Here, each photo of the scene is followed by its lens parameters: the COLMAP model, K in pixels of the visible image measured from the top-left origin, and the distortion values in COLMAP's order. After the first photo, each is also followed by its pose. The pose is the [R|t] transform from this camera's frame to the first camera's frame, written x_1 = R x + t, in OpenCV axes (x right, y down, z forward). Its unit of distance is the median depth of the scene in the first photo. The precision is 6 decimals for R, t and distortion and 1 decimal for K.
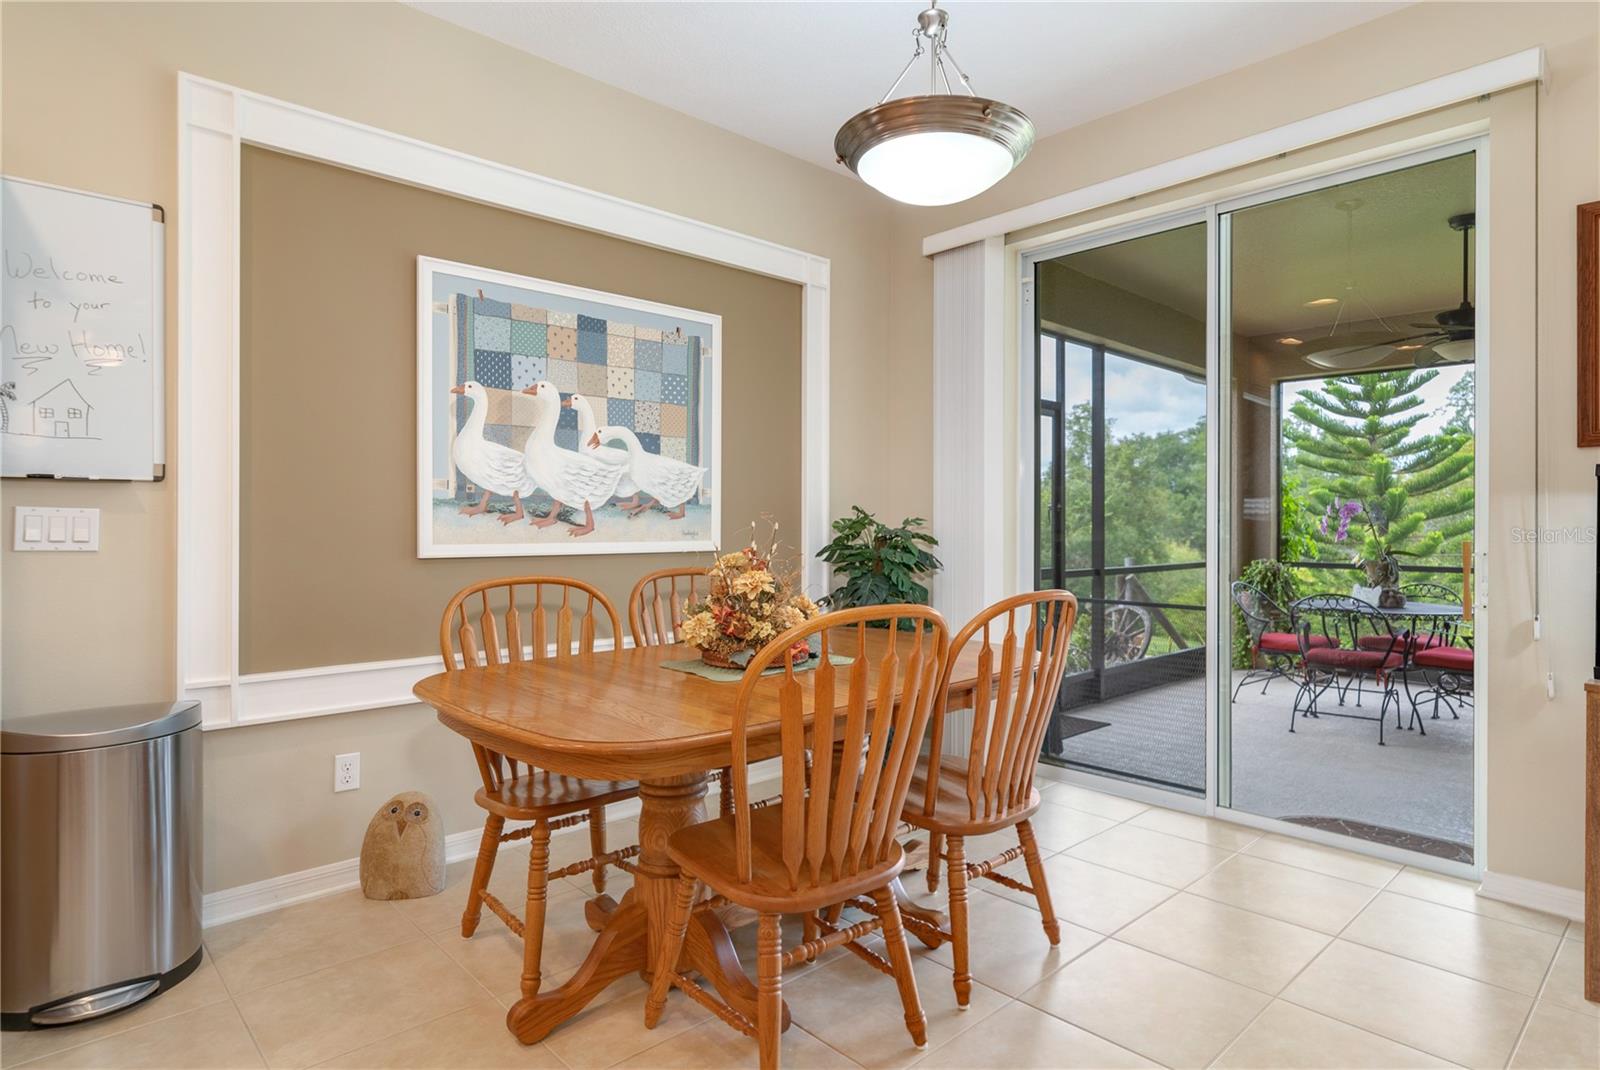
lens RADIAL K [[873.8, 0, 811.8], [0, 873.8, 538.8], [0, 0, 1]] dist [-0.016729, -0.000640]
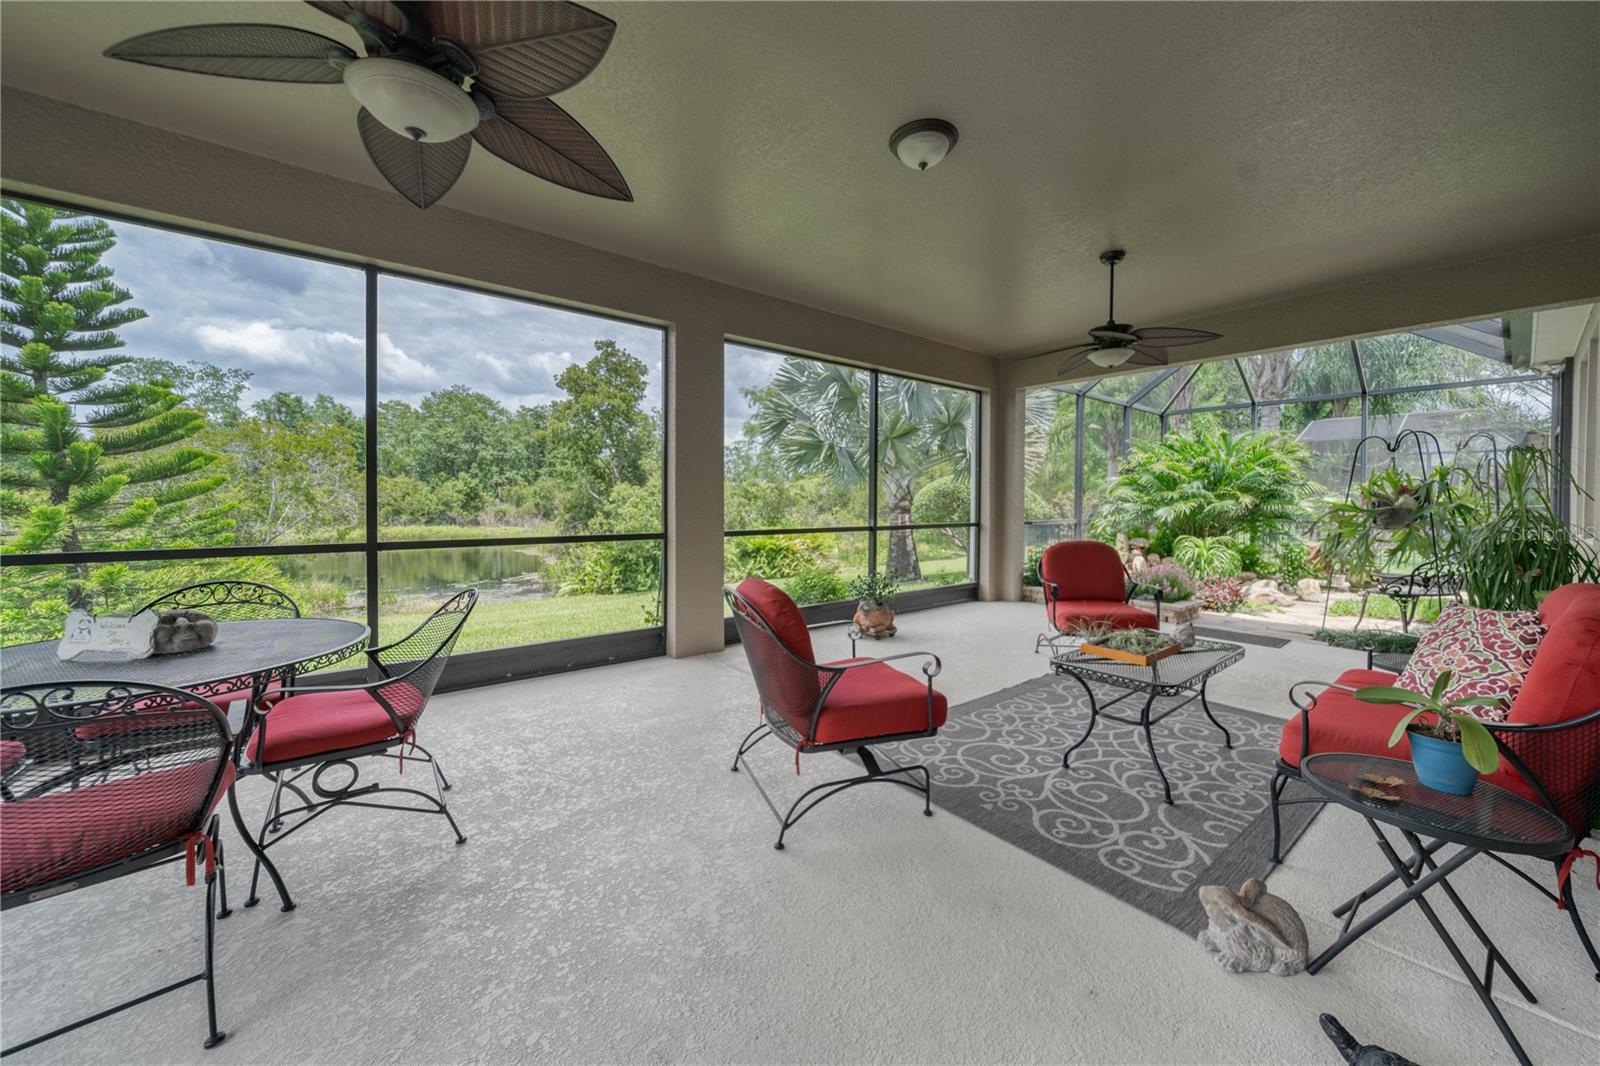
lens RADIAL K [[590.0, 0, 827.4], [0, 590.0, 497.5], [0, 0, 1]] dist [-0.003101, -0.000923]
pose [[0.045791, -0.001131, 0.998950, 0.166888], [0.012257, 0.999925, 0.000571, -0.000351], [-0.998876, 0.012218, 0.045802, 0.290023]]
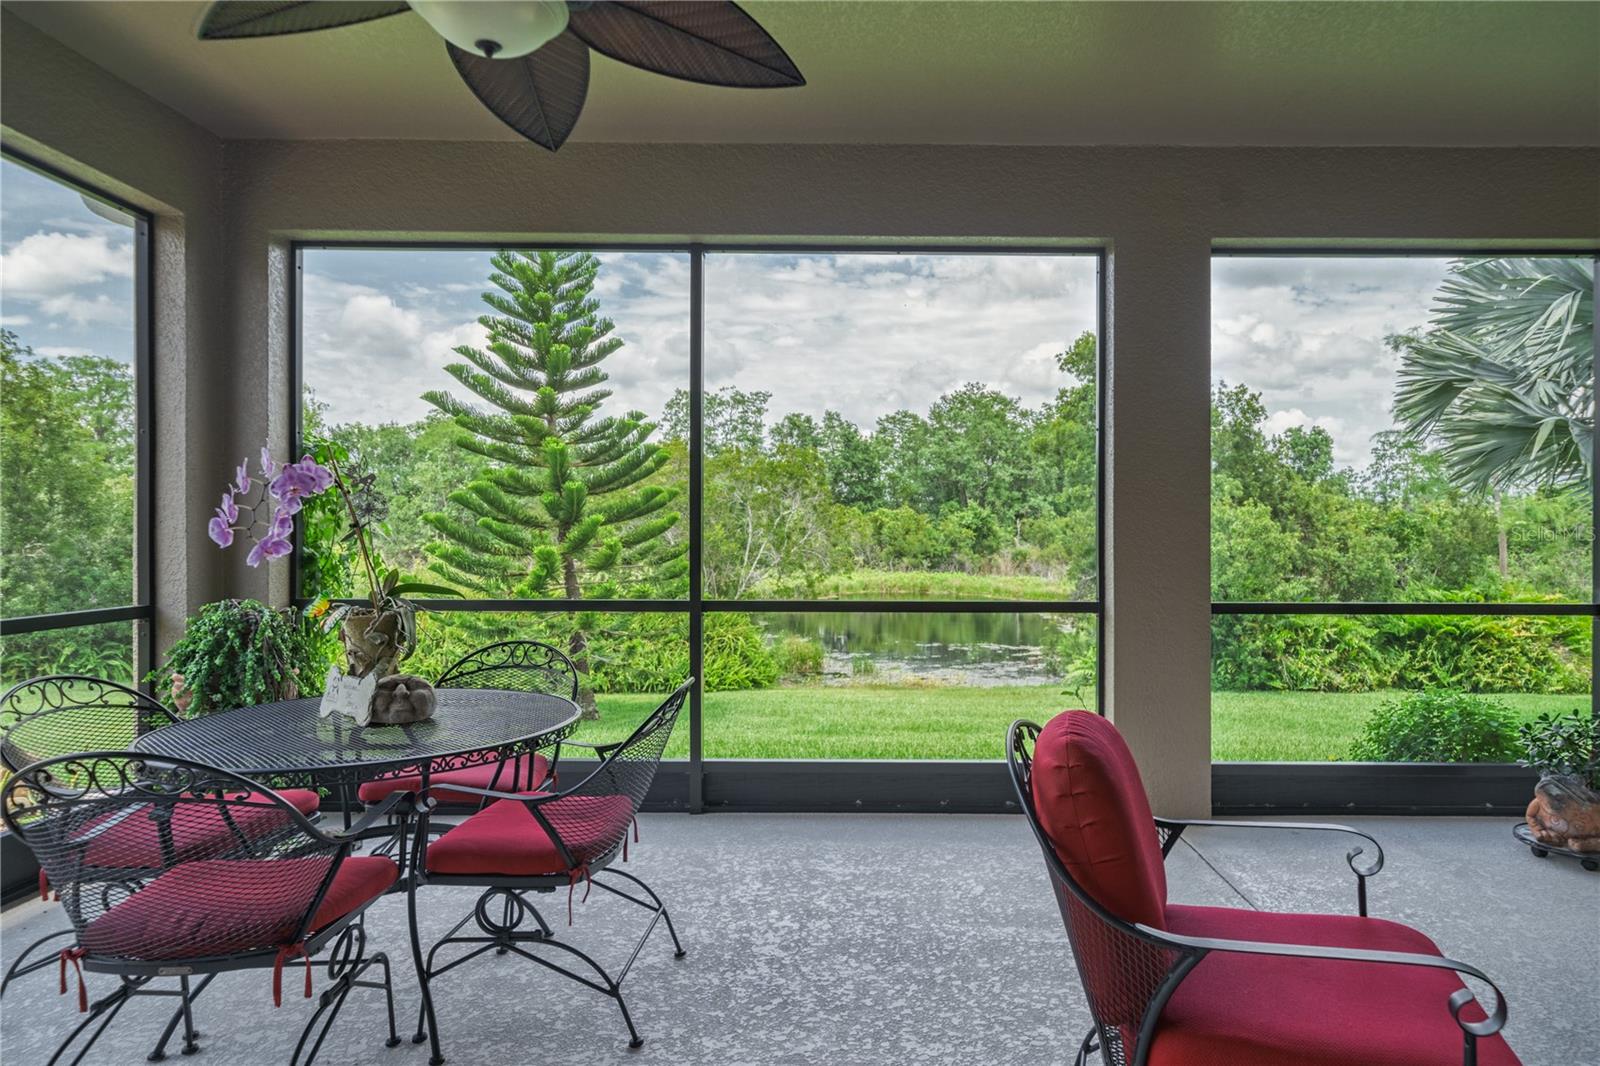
lens RADIAL K [[929.5, 0, 852.1], [0, 929.5, 523.2], [0, 0, 1]] dist [0.005870, -0.001068]
pose [[0.676557, 0.005805, 0.736368, 0.222612], [0.012618, 0.999731, -0.019474, -0.002492], [-0.736282, 0.022466, 0.676301, 0.244755]]
